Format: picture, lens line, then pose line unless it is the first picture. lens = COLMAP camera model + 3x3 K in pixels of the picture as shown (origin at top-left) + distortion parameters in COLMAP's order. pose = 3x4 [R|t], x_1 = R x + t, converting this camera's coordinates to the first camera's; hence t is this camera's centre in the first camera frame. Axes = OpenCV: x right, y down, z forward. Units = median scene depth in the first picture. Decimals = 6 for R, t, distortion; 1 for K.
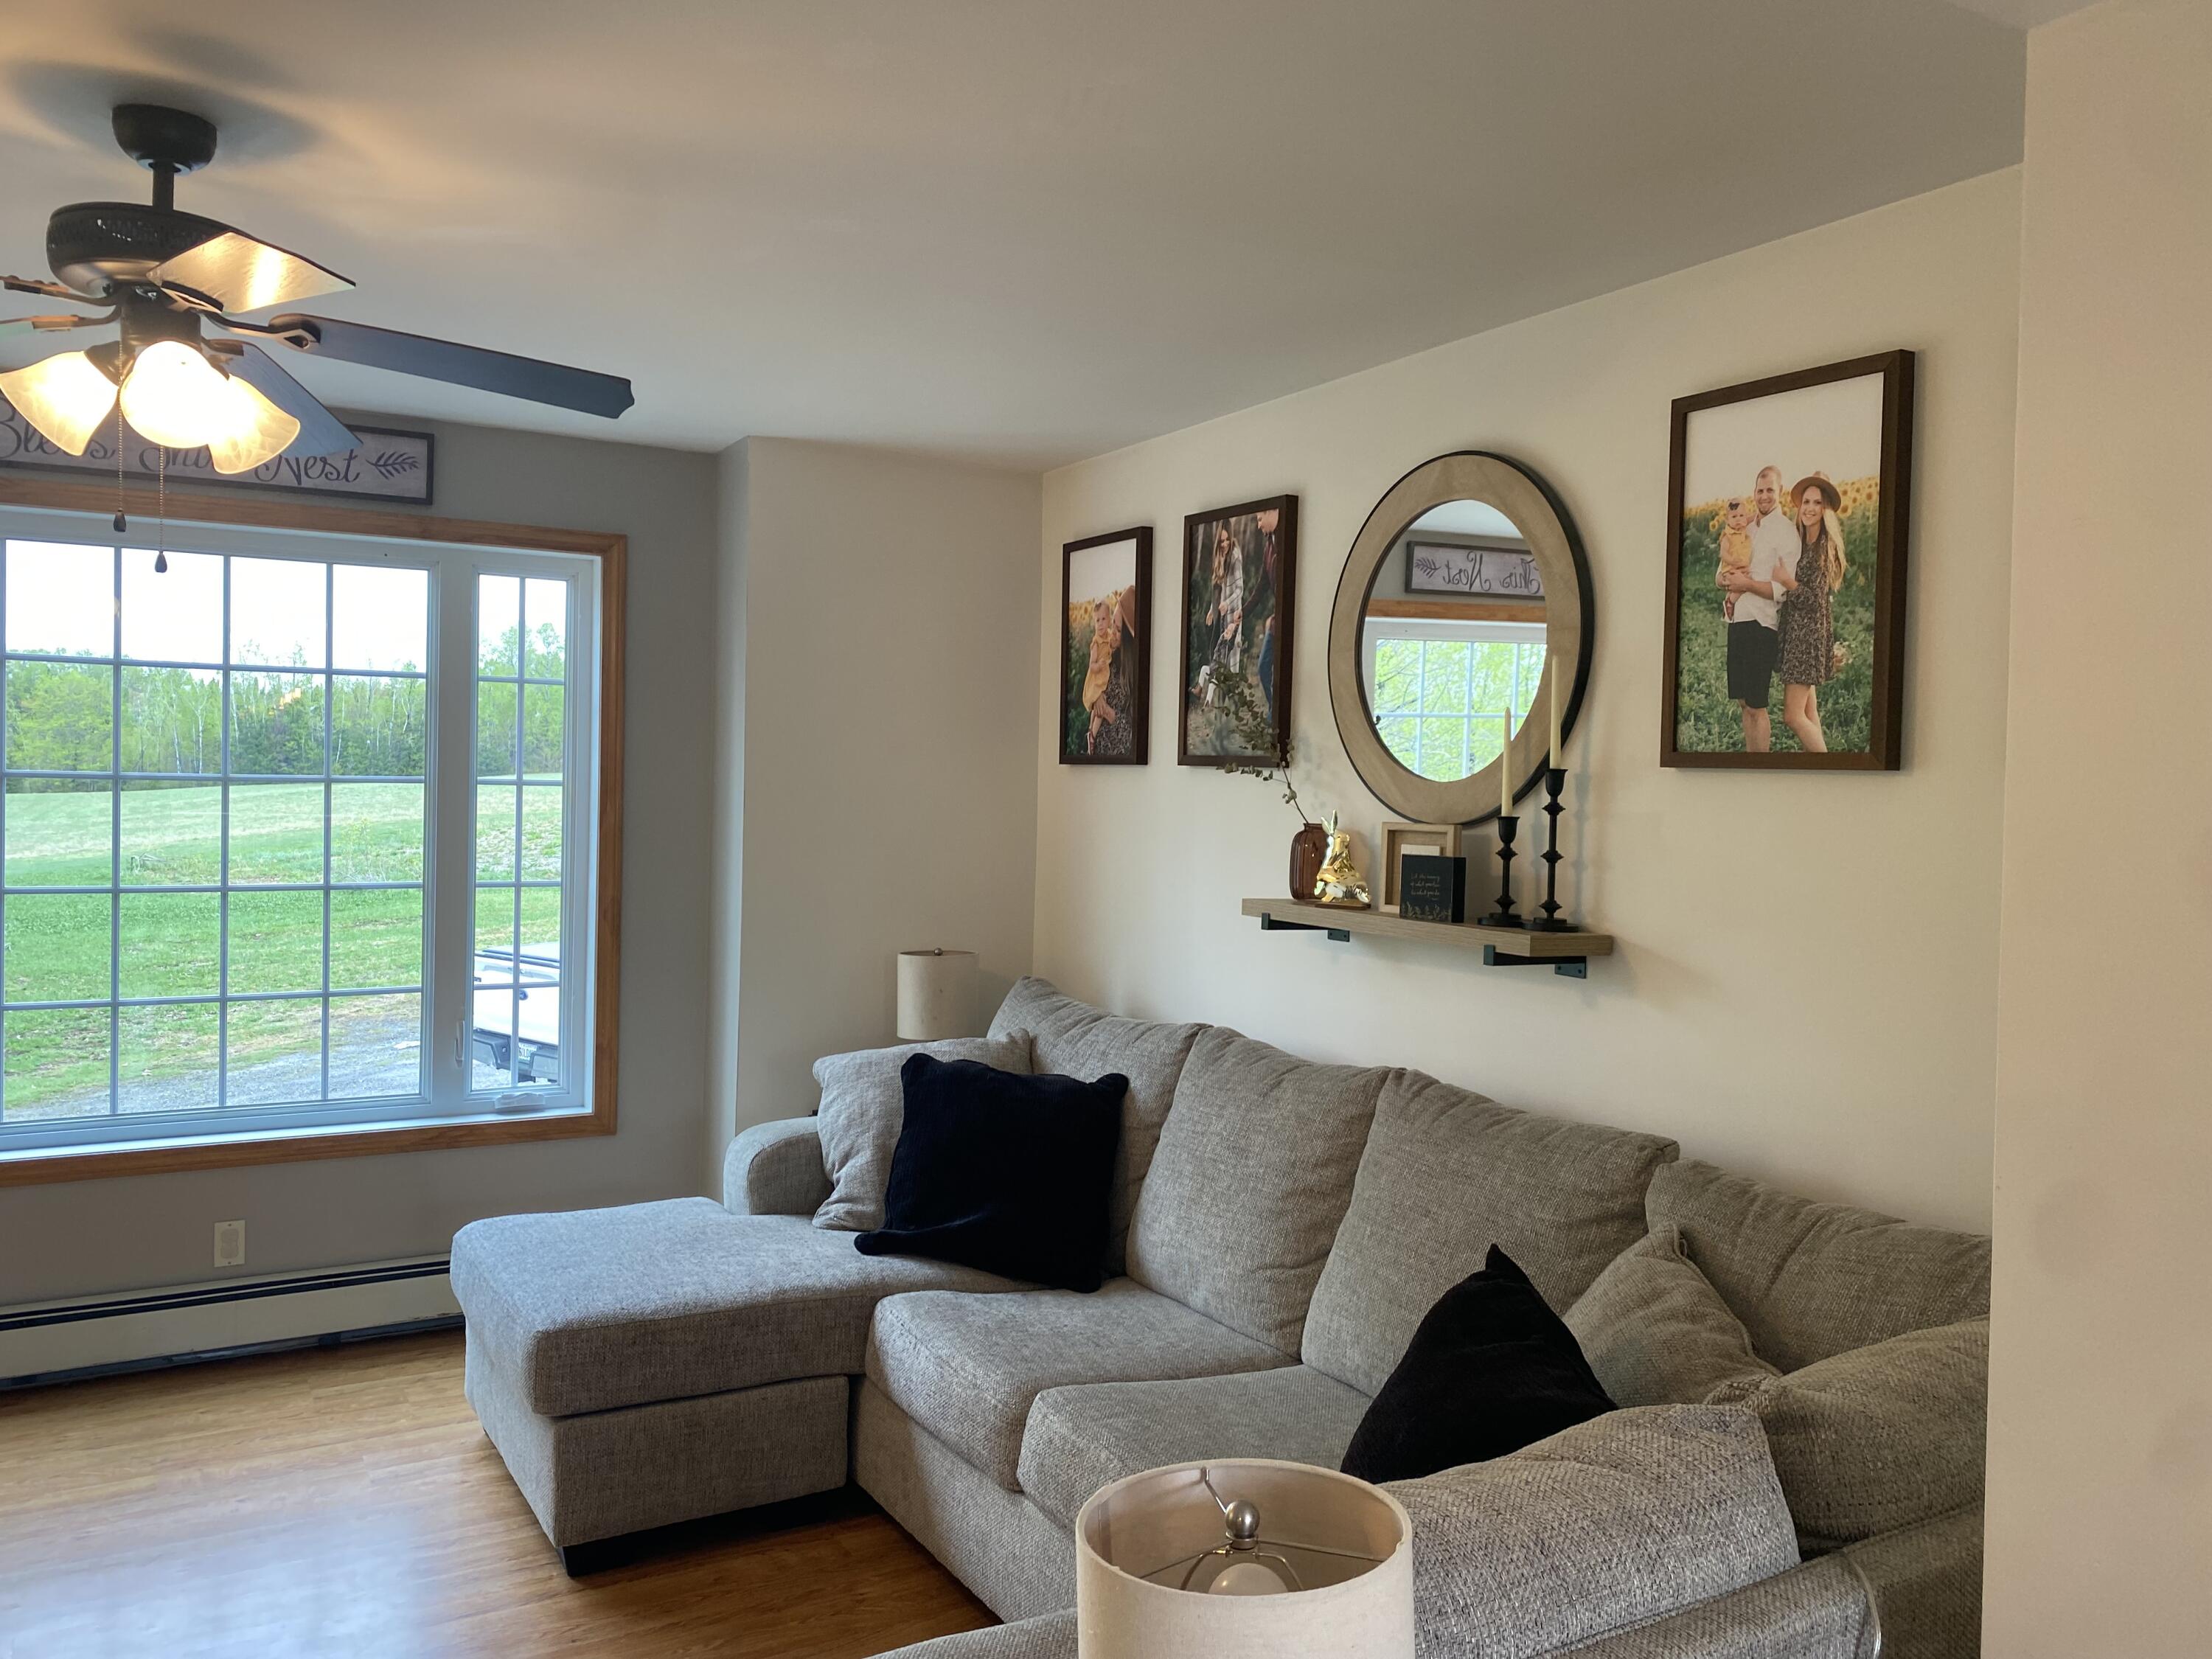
lens RADIAL K [[1681.0, 0, 1106.0], [0, 1681.0, 829.5], [0, 0, 1]] dist [0.162103, -0.326366]
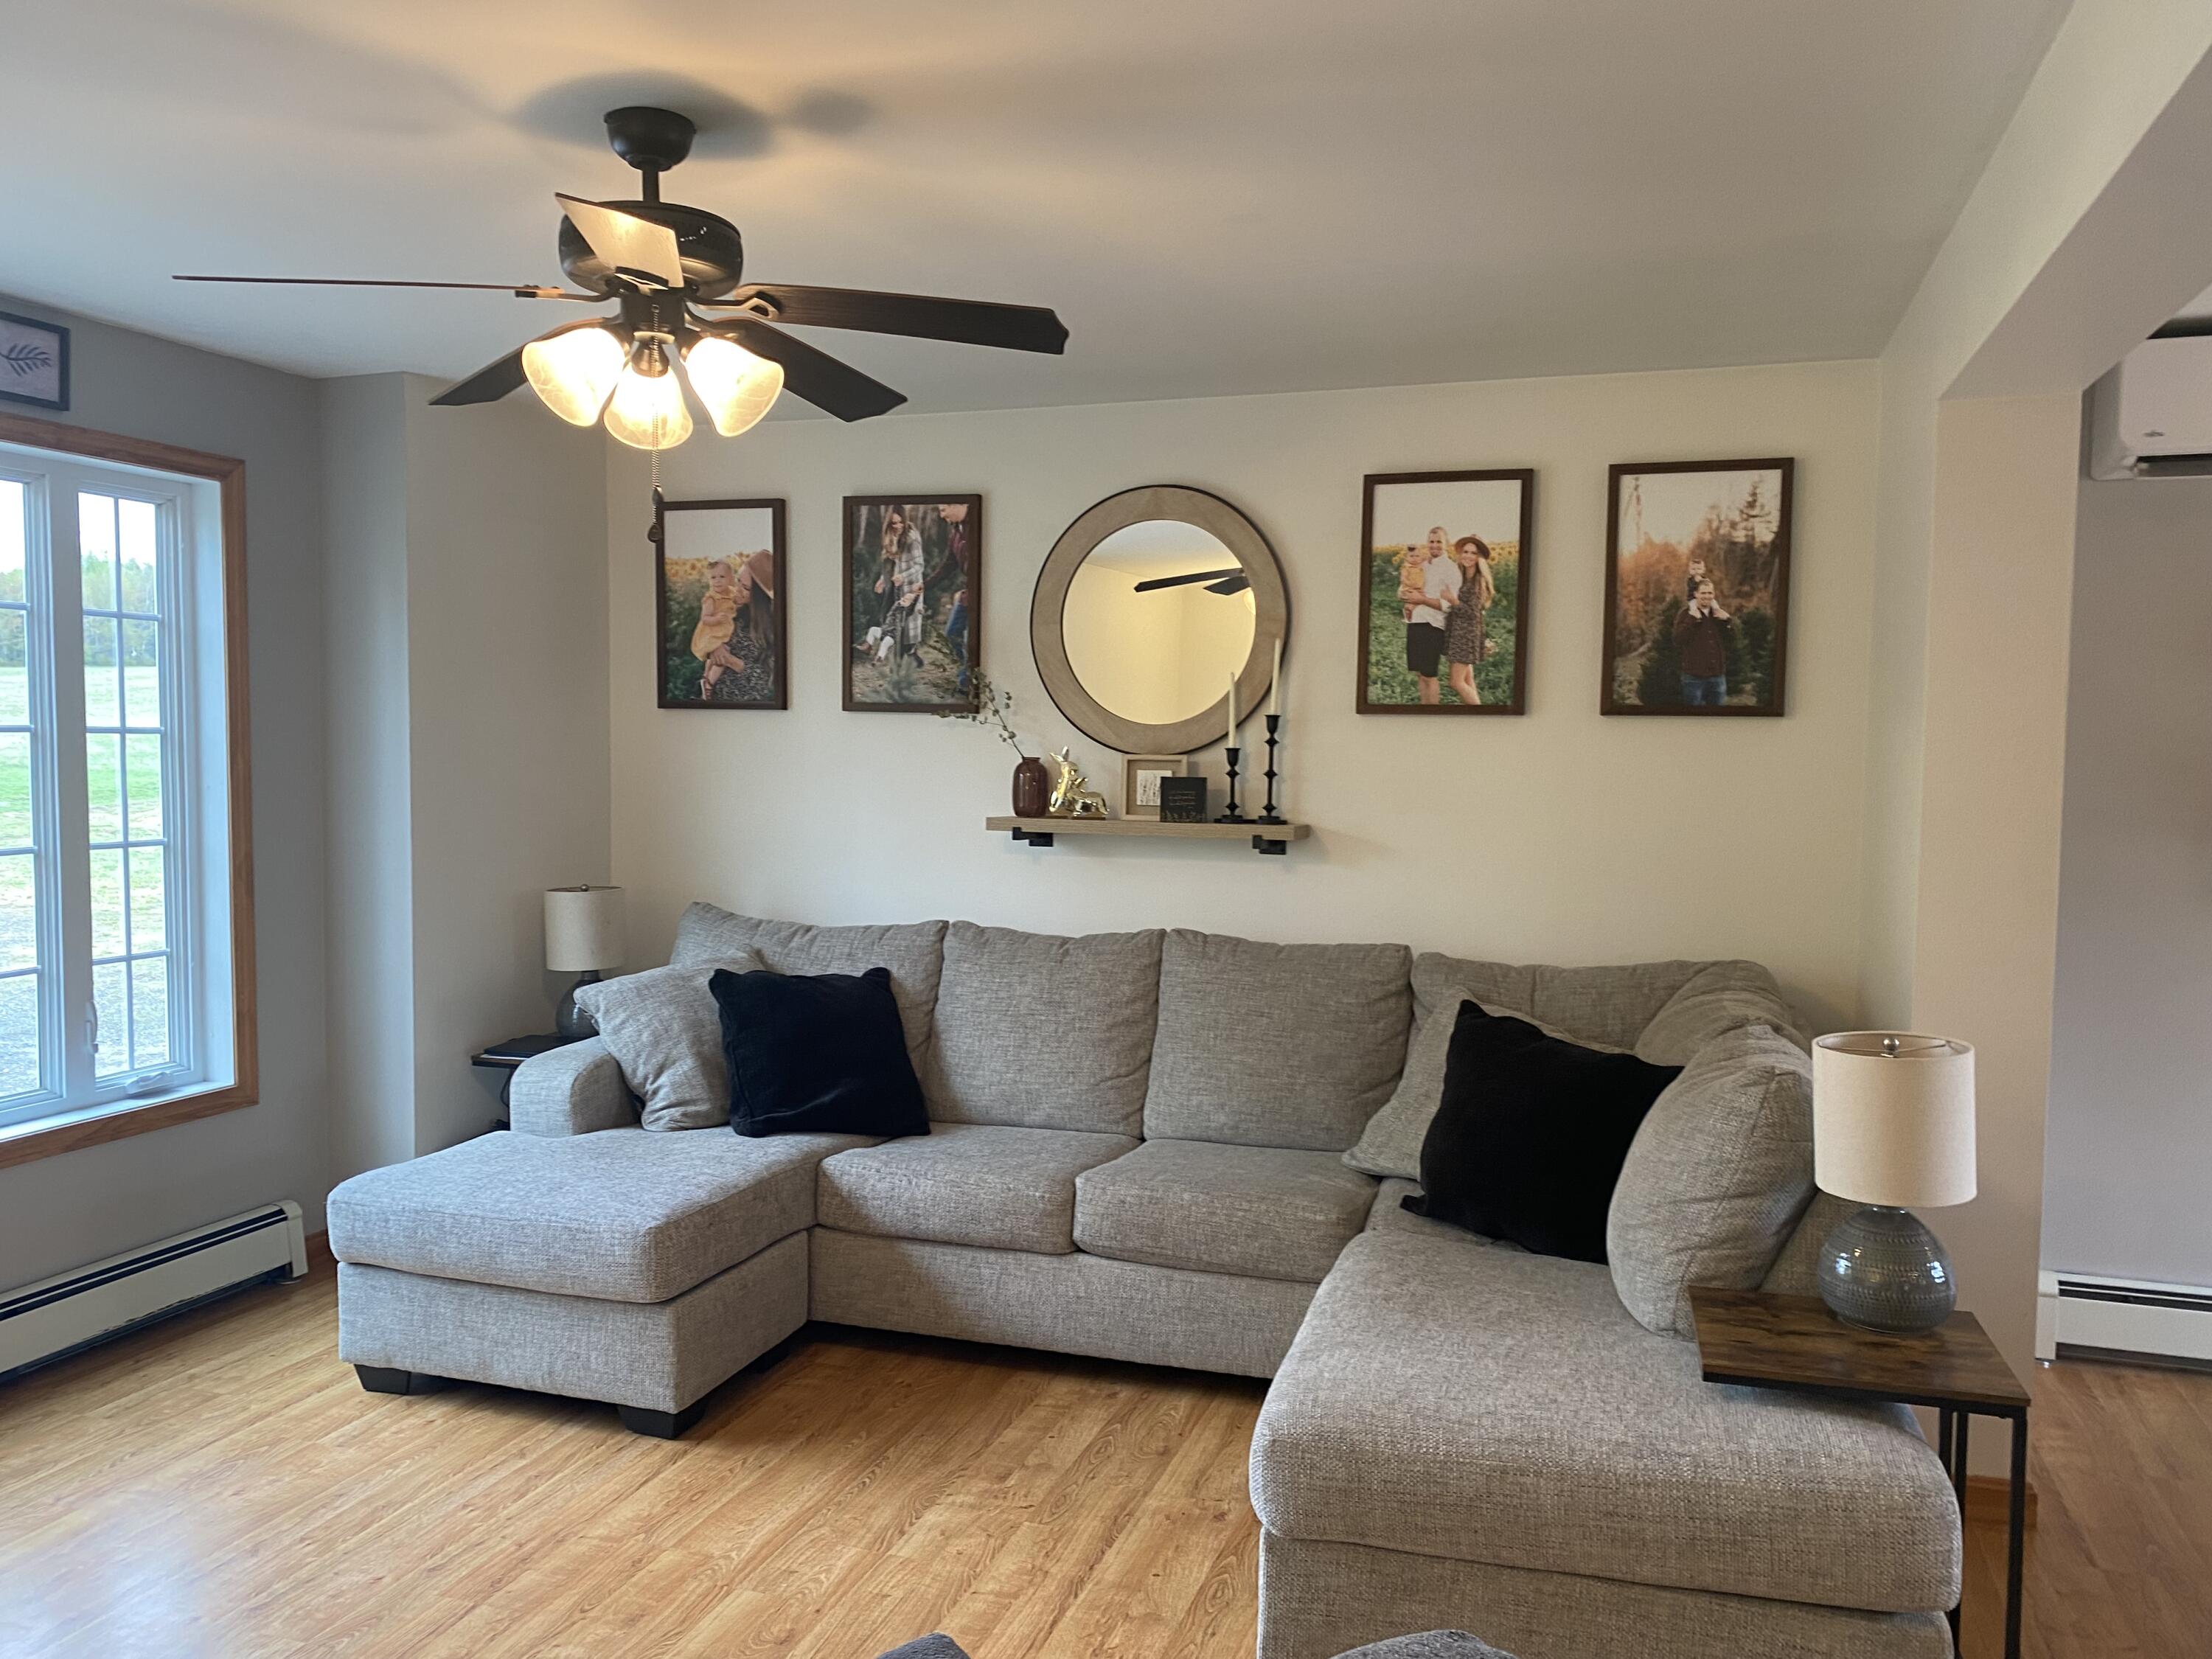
lens RADIAL K [[1632.6, 0, 1104.9], [0, 1632.6, 881.6], [0, 0, 1]] dist [0.128518, -0.110434]
pose [[0.763430, -0.074355, 0.641596, -0.710826], [0.025688, 0.996061, 0.084868, -0.014485], [-0.645380, -0.048309, 0.762333, -0.003115]]
